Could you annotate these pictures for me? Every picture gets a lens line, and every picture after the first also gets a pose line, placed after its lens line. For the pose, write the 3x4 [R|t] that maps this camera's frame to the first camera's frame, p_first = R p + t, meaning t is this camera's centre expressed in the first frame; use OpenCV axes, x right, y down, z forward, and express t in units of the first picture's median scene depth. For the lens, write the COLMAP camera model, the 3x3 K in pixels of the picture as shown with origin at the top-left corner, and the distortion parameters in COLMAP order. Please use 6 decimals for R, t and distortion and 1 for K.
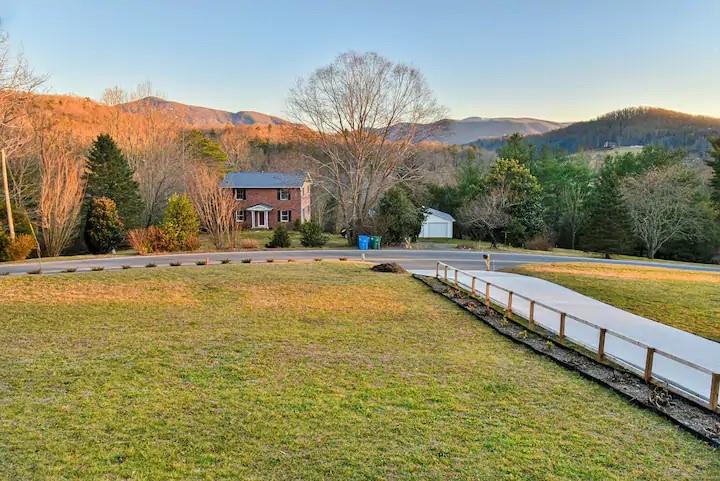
lens RADIAL K [[333.7, 0, 361.0], [0, 333.7, 239.2], [0, 0, 1]] dist [0.002447, -0.000320]
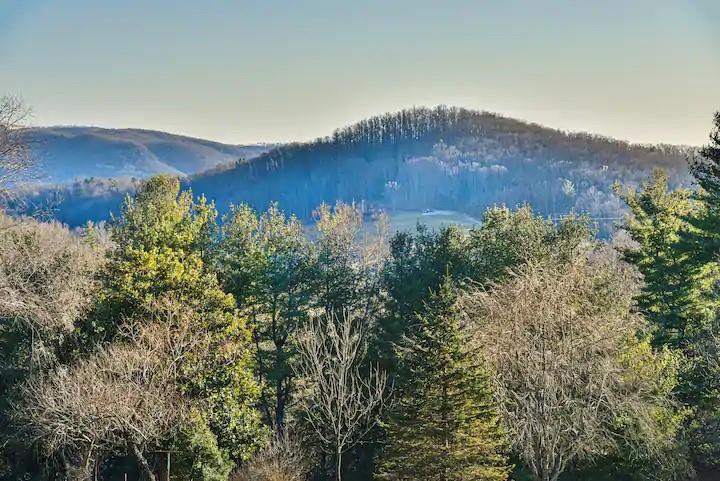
lens RADIAL K [[333.7, 0, 359.6], [0, 333.7, 239.5], [0, 0, 1]] dist [0.002447, -0.000320]
pose [[0.975842, -0.020055, 0.217554, 0.653802], [0.063270, 0.979049, -0.193546, -0.187658], [-0.209115, 0.202635, 0.956666, 0.686326]]
